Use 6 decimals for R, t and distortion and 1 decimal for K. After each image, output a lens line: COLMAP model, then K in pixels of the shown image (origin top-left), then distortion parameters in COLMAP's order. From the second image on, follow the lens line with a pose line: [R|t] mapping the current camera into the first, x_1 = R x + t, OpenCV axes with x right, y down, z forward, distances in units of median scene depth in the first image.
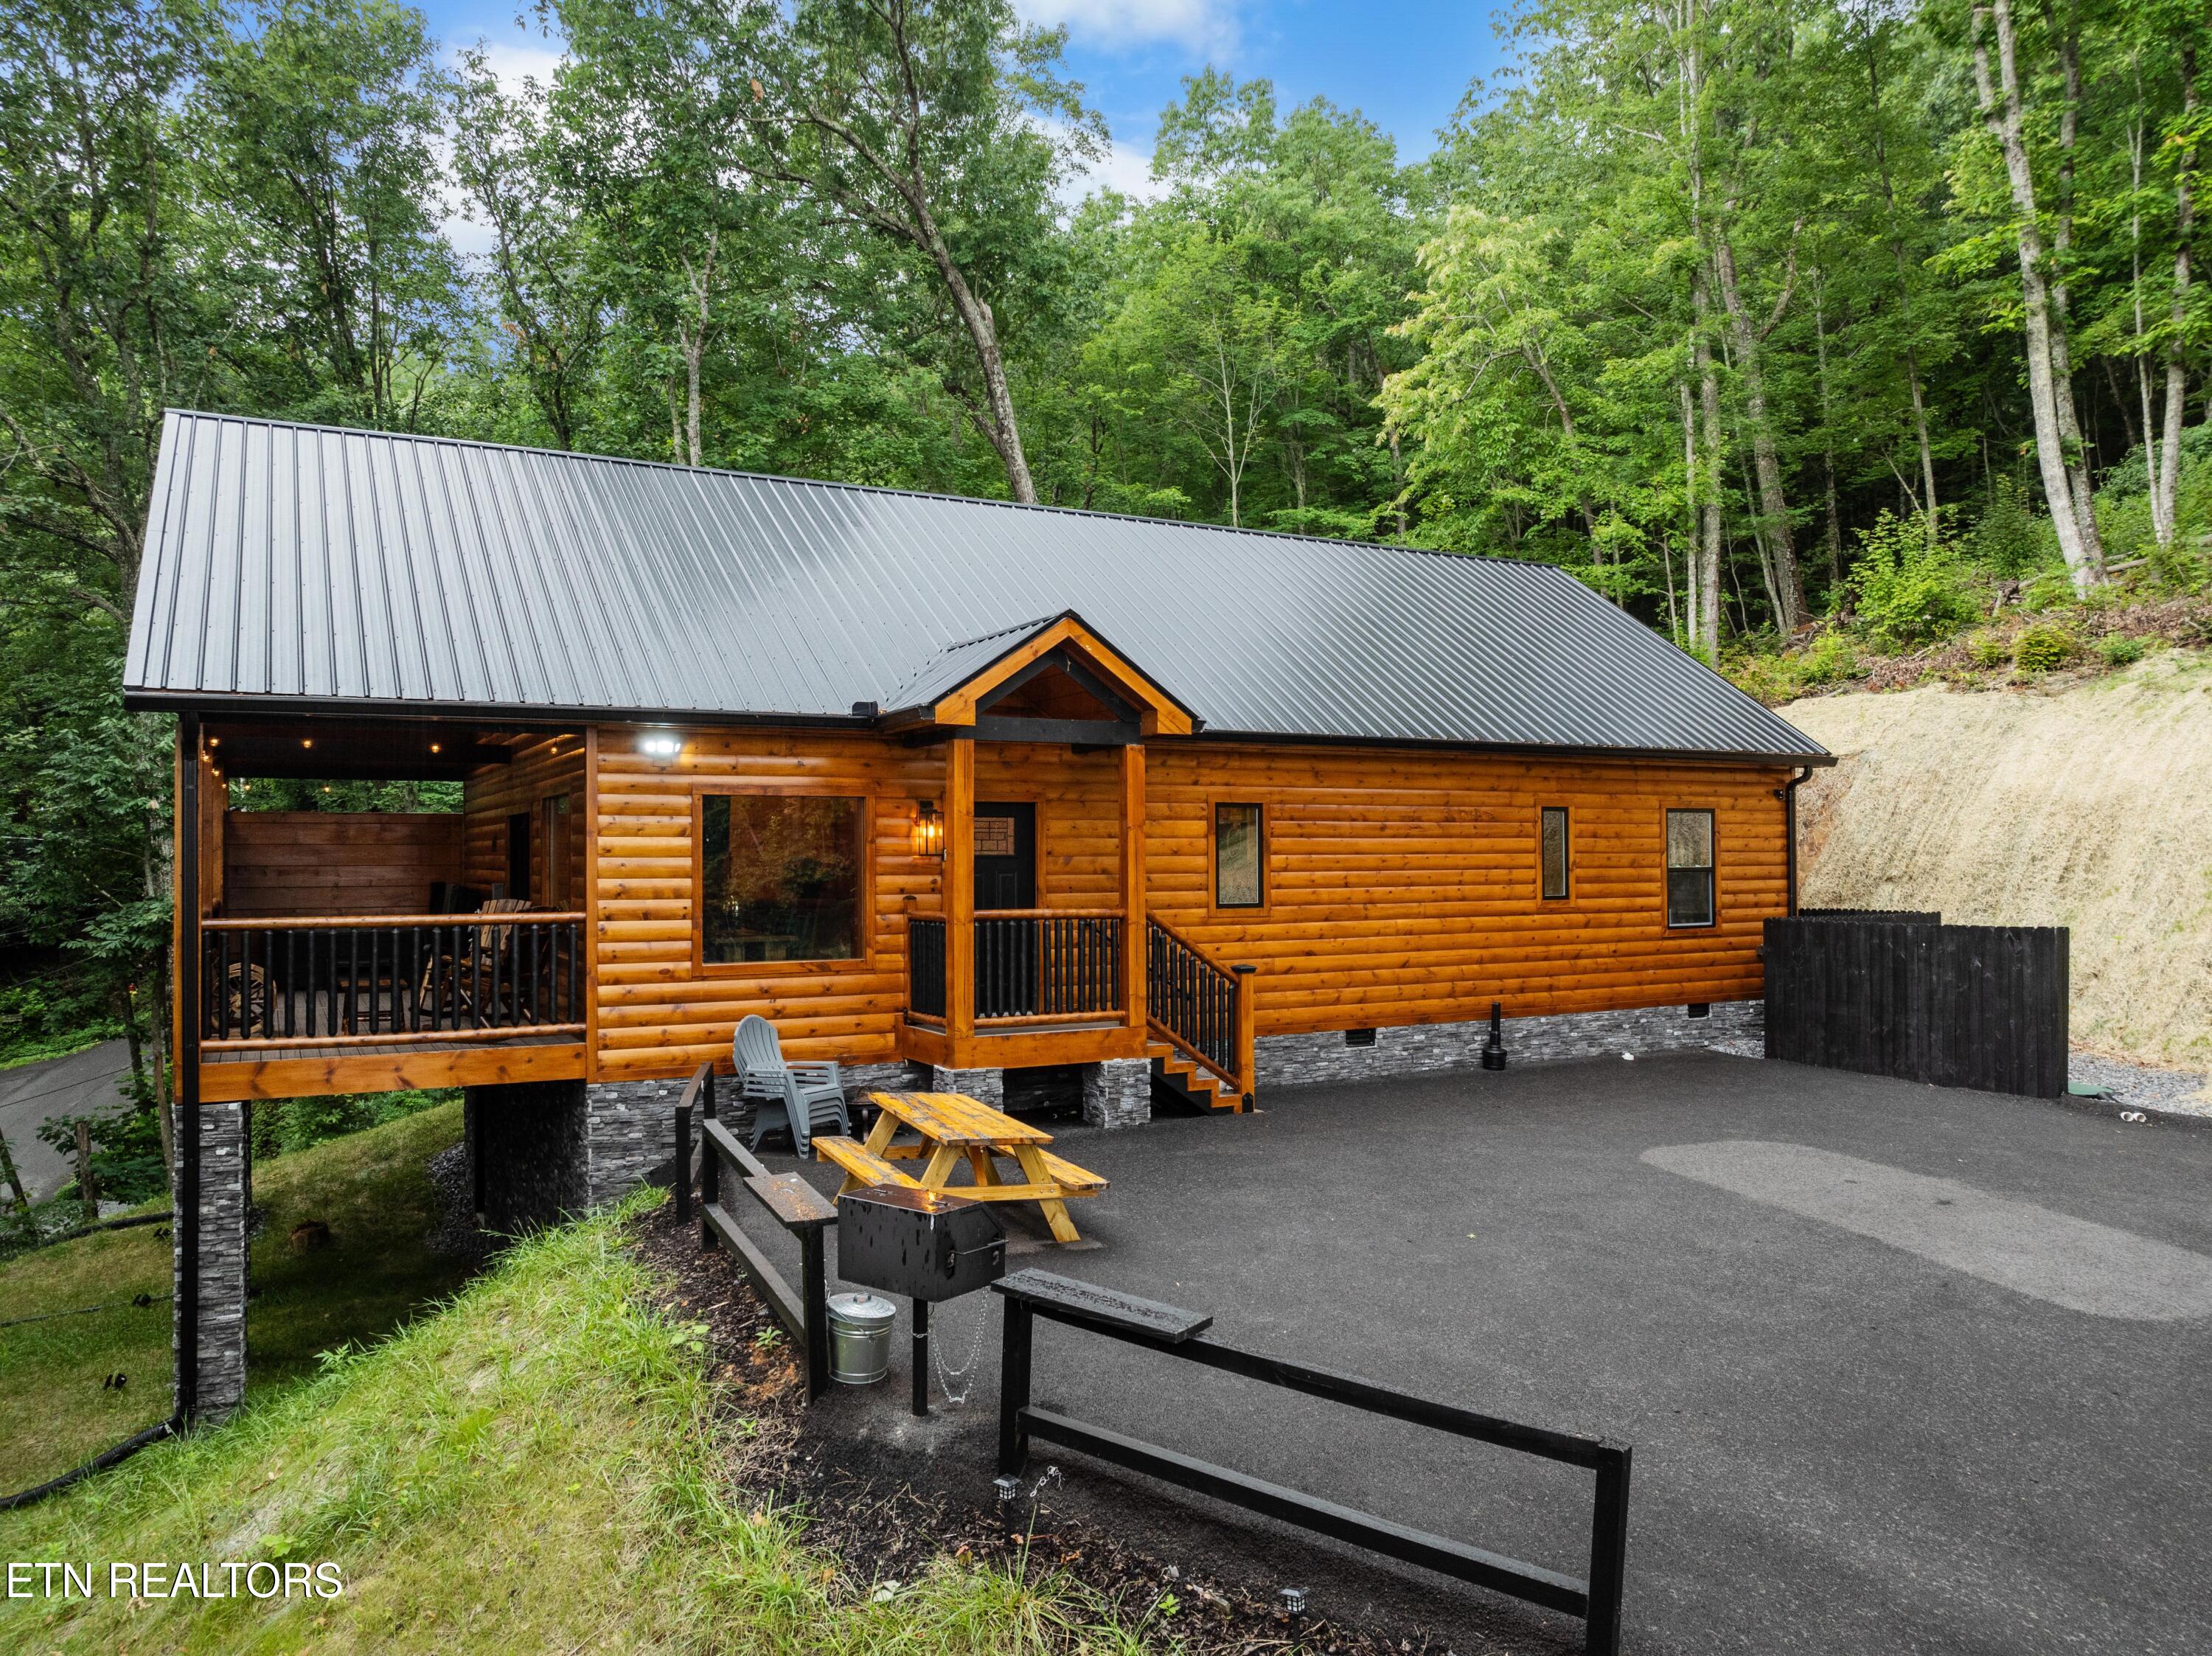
lens RADIAL K [[1572.1, 0, 1102.6], [0, 1572.1, 825.0], [0, 0, 1]] dist [-0.056421, 0.034709]
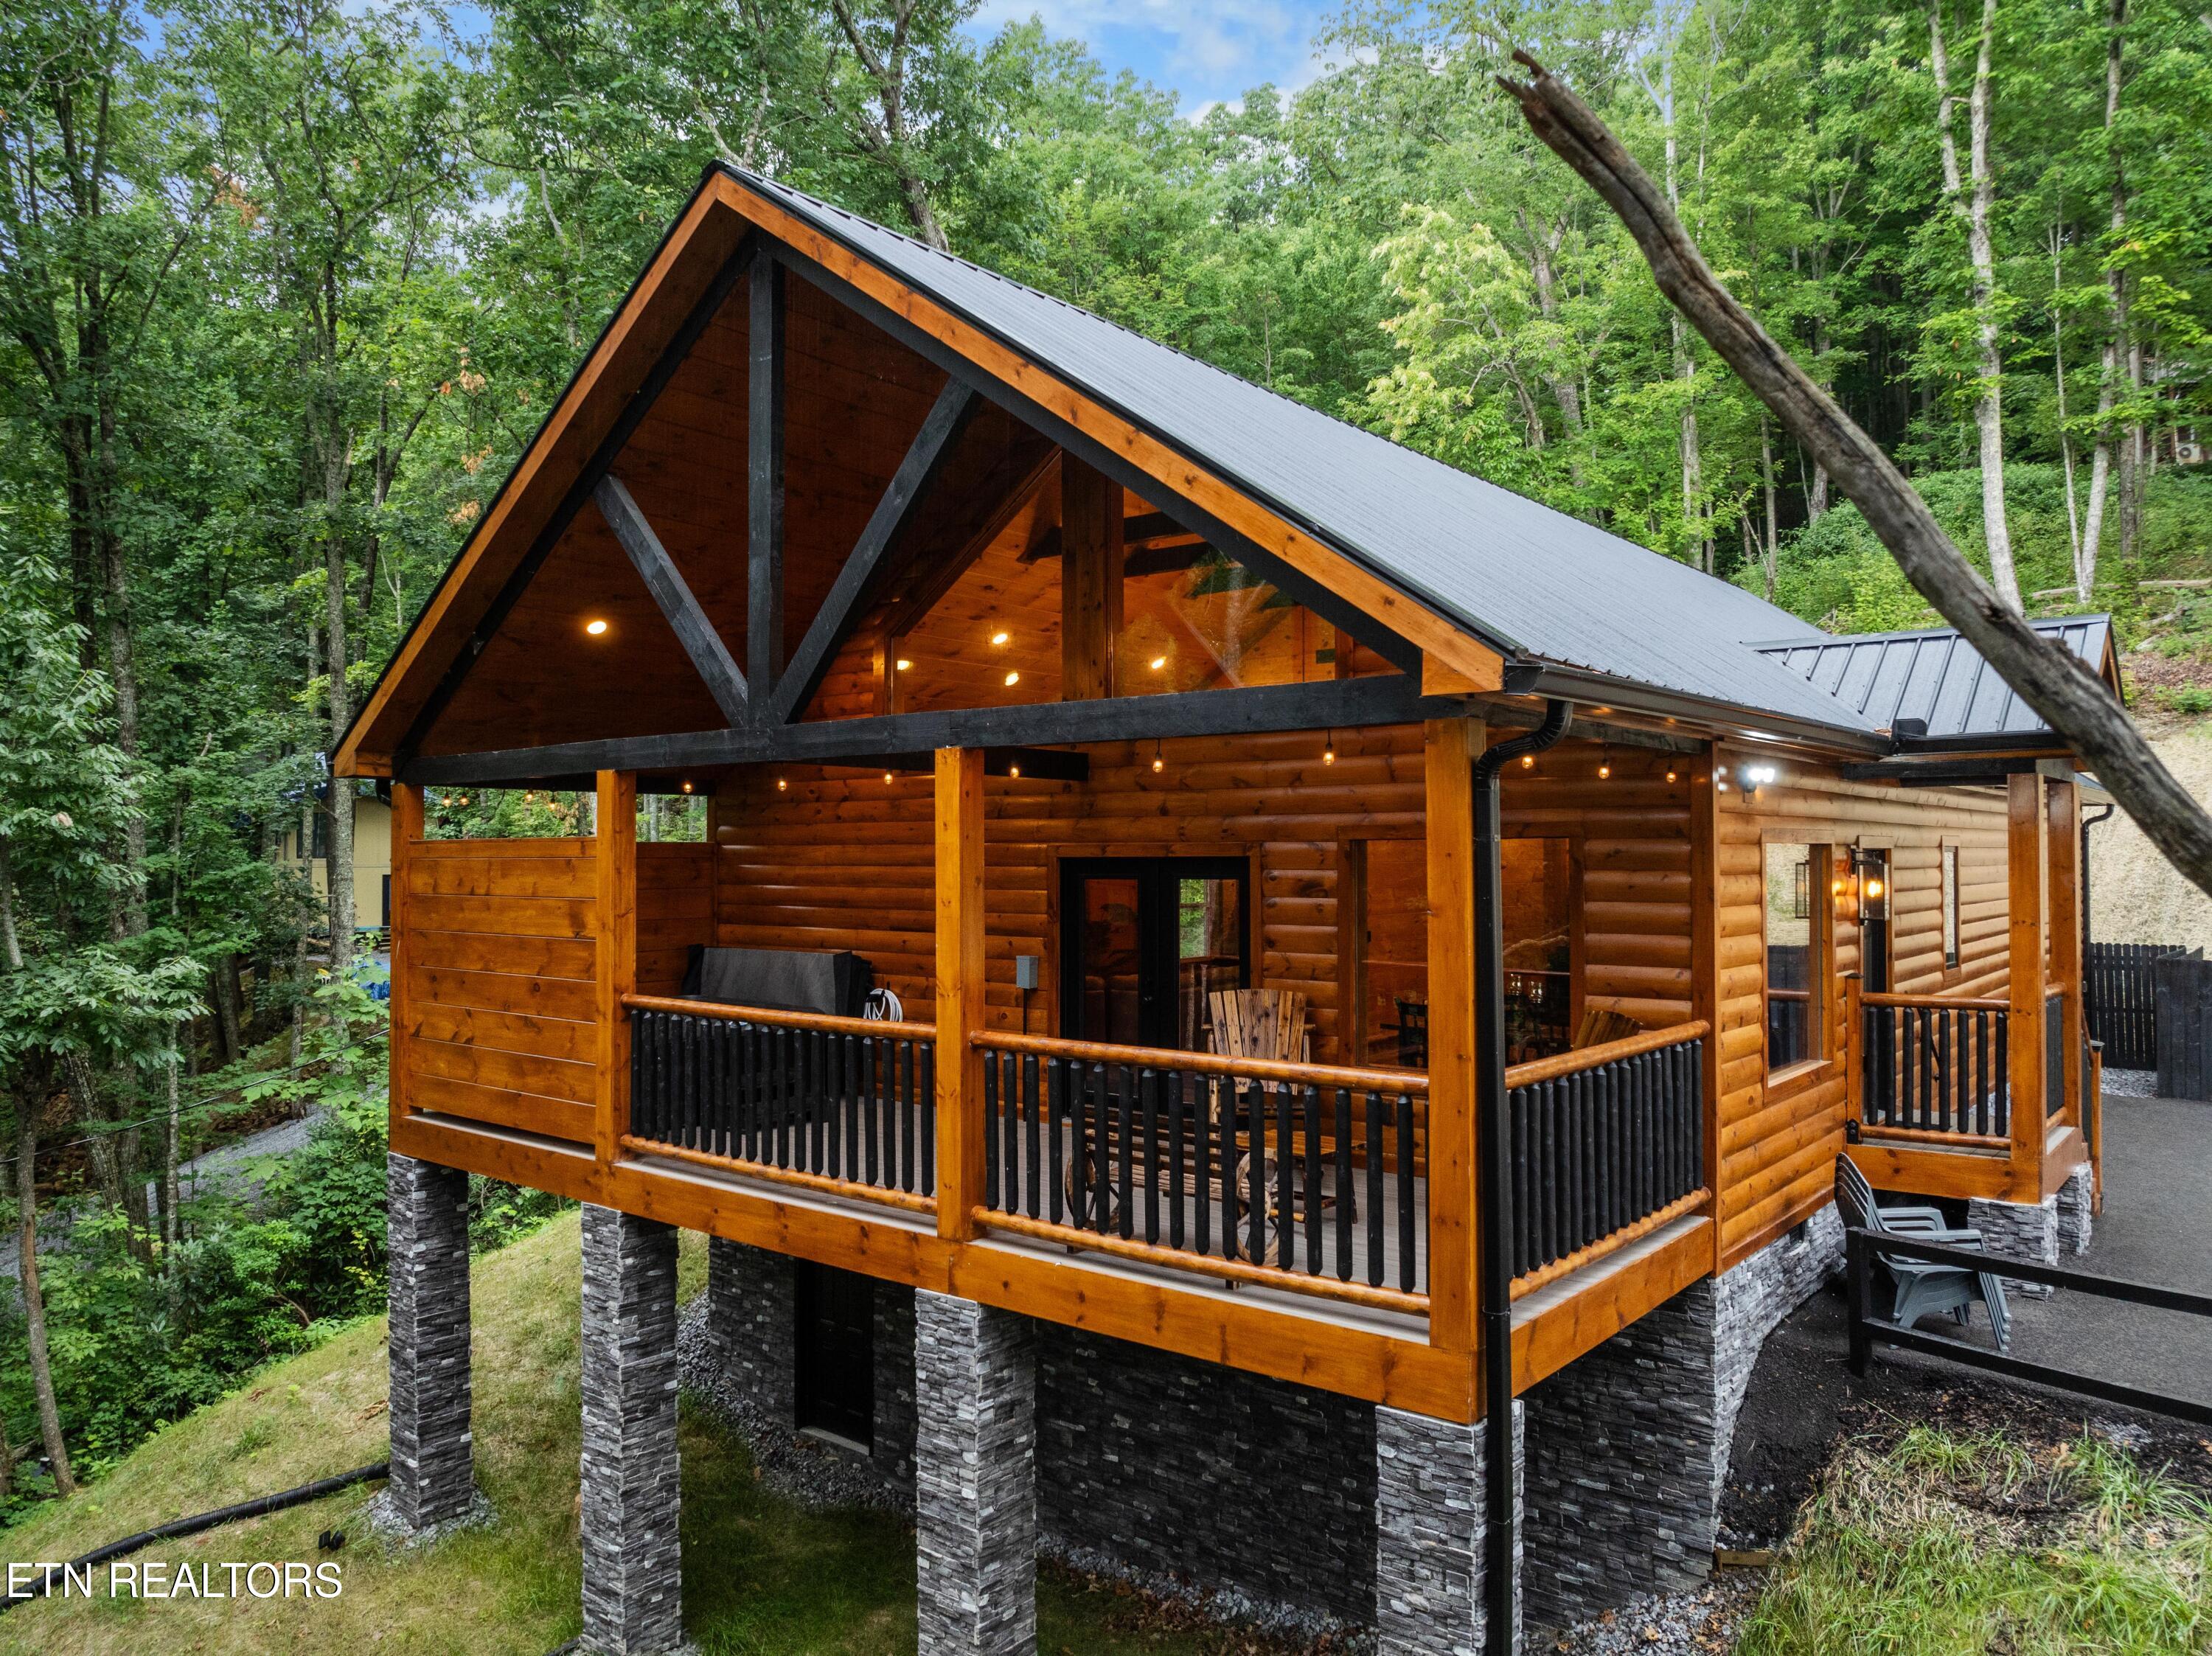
lens RADIAL K [[1572.1, 0, 1102.3], [0, 1572.1, 823.7], [0, 0, 1]] dist [-0.056421, 0.034709]
pose [[0.926307, 0.009976, 0.376638, -0.619410], [-0.008557, 0.999949, -0.005442, -0.016815], [-0.376673, 0.001818, 0.926345, 0.363450]]
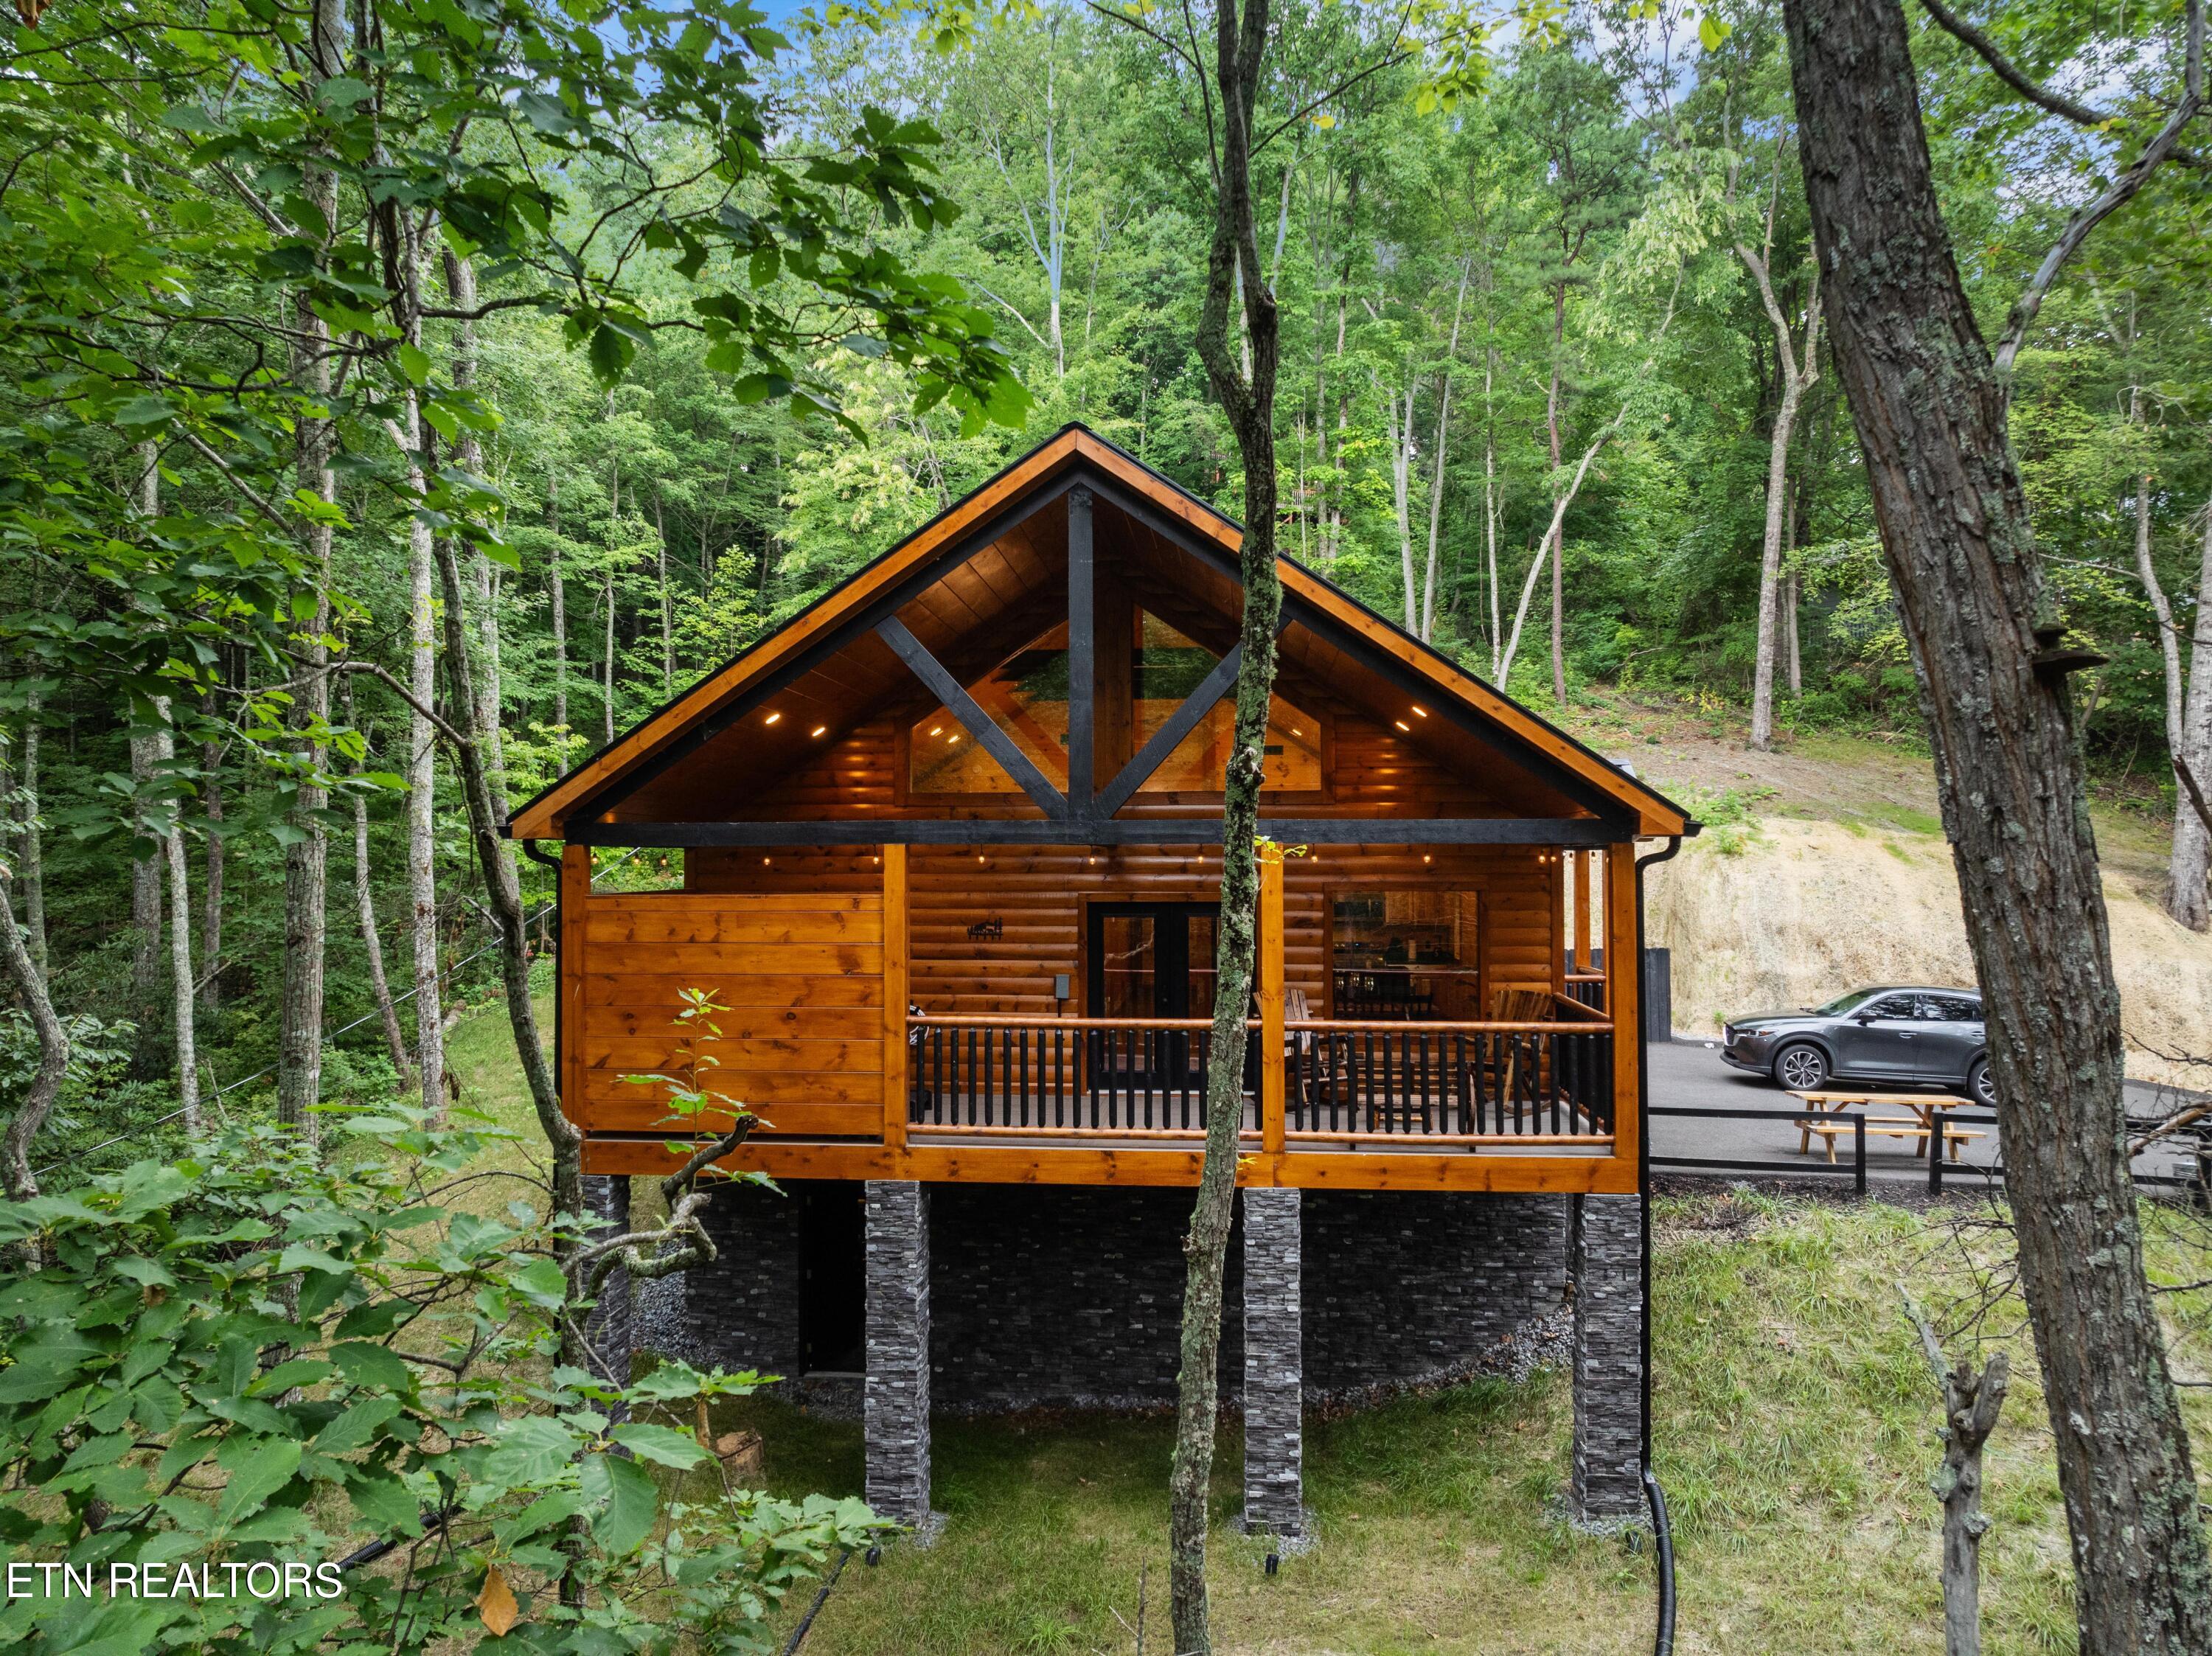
lens RADIAL K [[1572.1, 0, 1111.7], [0, 1572.1, 814.2], [0, 0, 1]] dist [-0.056421, 0.034709]
pose [[0.554936, 0.026874, 0.831459, -1.152065], [-0.015846, 0.999638, -0.021735, -0.038151], [-0.831742, -0.001114, 0.555161, 0.465323]]
